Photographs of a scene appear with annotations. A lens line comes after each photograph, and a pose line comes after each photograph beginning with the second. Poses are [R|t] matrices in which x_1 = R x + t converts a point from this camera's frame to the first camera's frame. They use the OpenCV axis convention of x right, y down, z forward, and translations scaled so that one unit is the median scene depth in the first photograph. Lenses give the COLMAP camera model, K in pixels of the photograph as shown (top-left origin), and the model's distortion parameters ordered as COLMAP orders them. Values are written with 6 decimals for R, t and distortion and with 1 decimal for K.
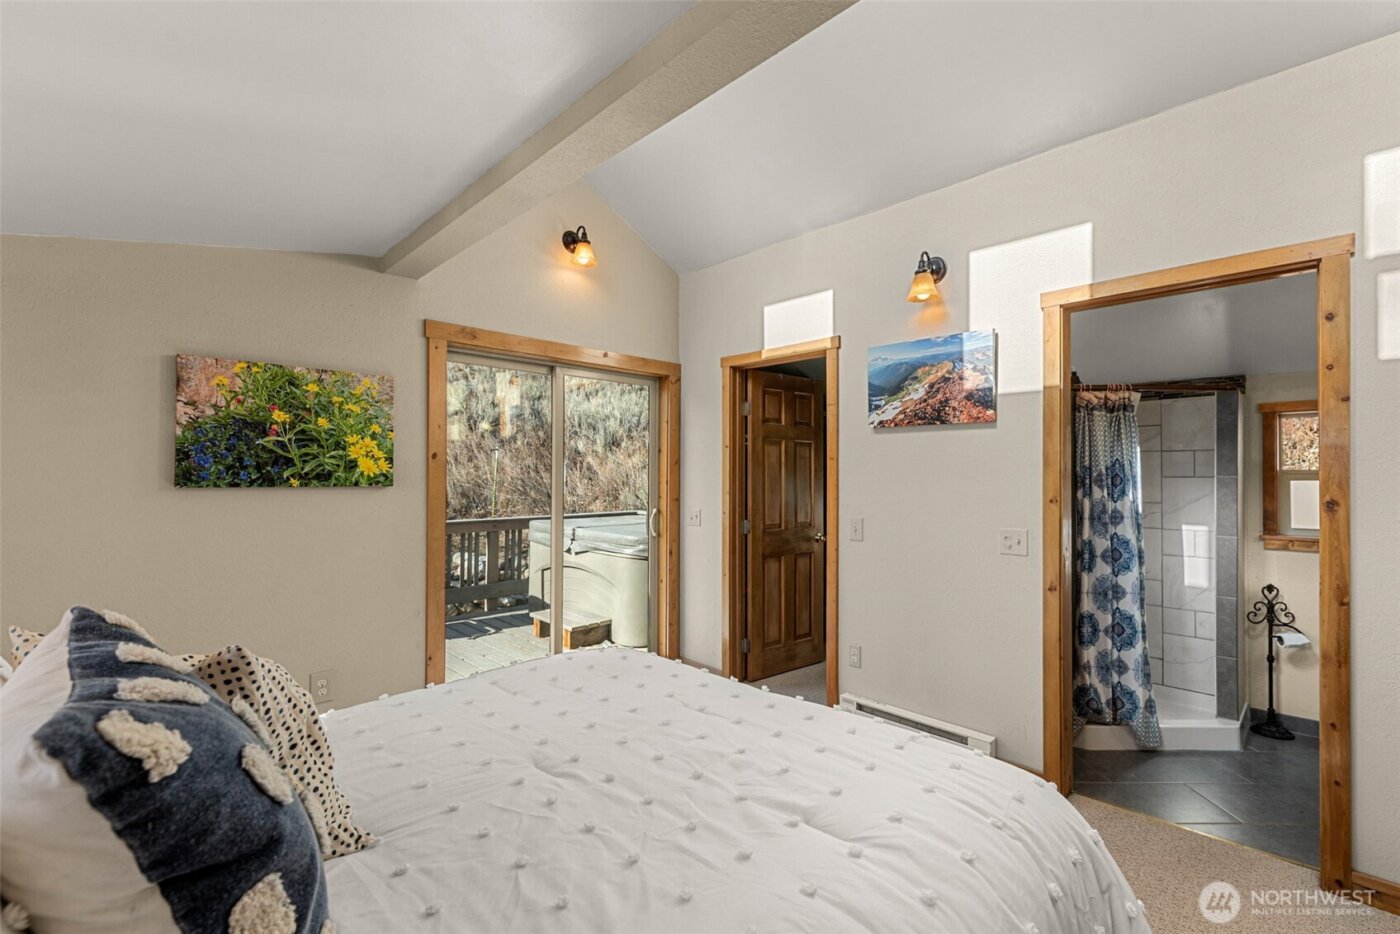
lens RADIAL K [[615.9, 0, 706.8], [0, 615.9, 469.6], [0, 0, 1]] dist [0.002958, -0.001050]
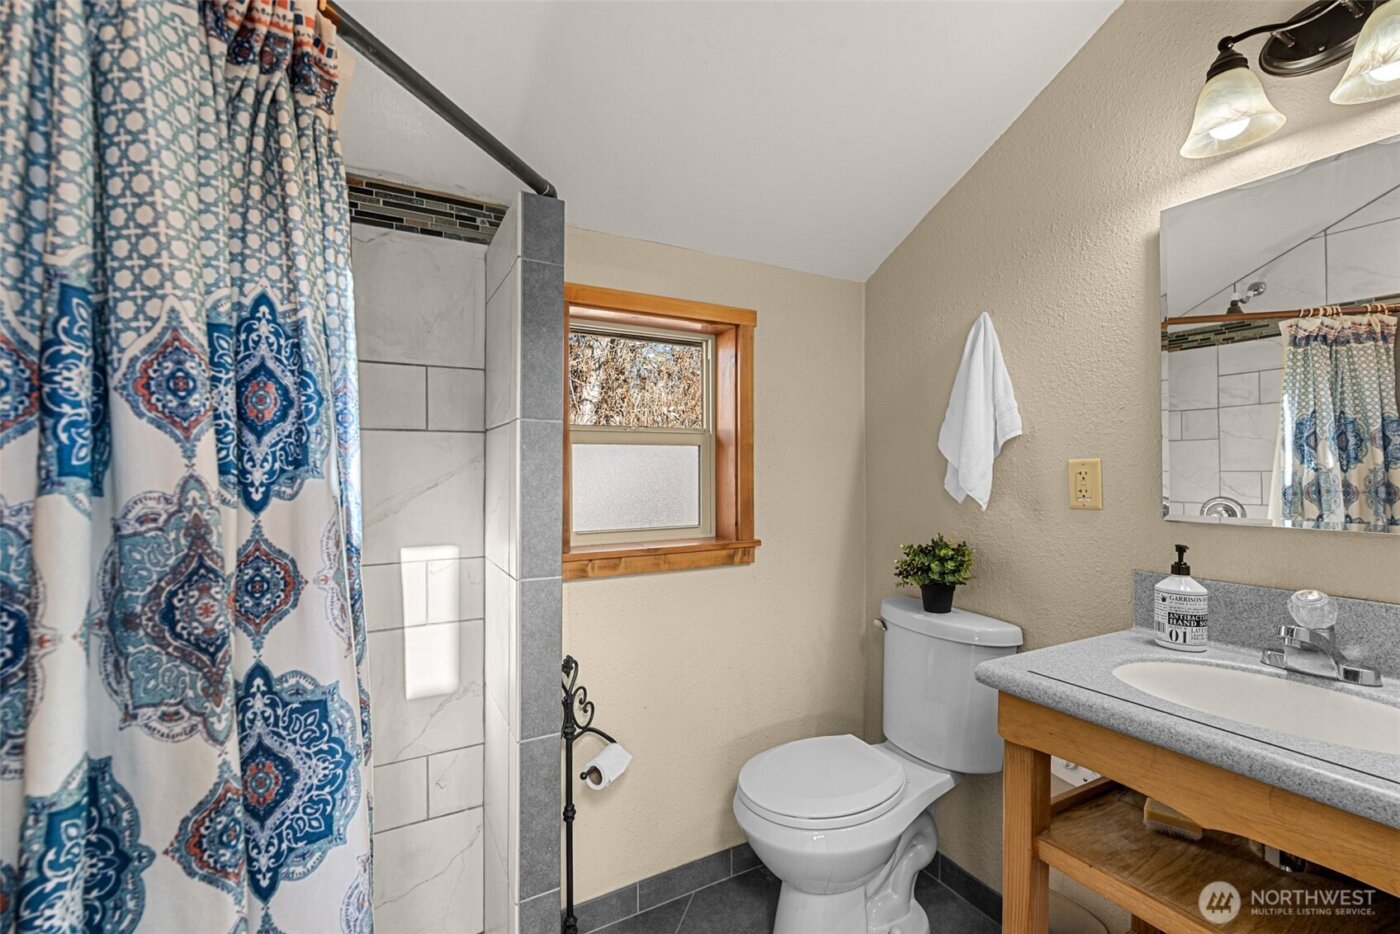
lens RADIAL K [[615.9, 0, 700.6], [0, 615.9, 466.3], [0, 0, 1]] dist [0.002958, -0.001050]
pose [[0.290021, -0.003762, 0.957013, 0.518359], [-0.003987, 0.999979, 0.005139, 0.037832], [-0.957012, -0.005306, 0.290000, 0.812456]]
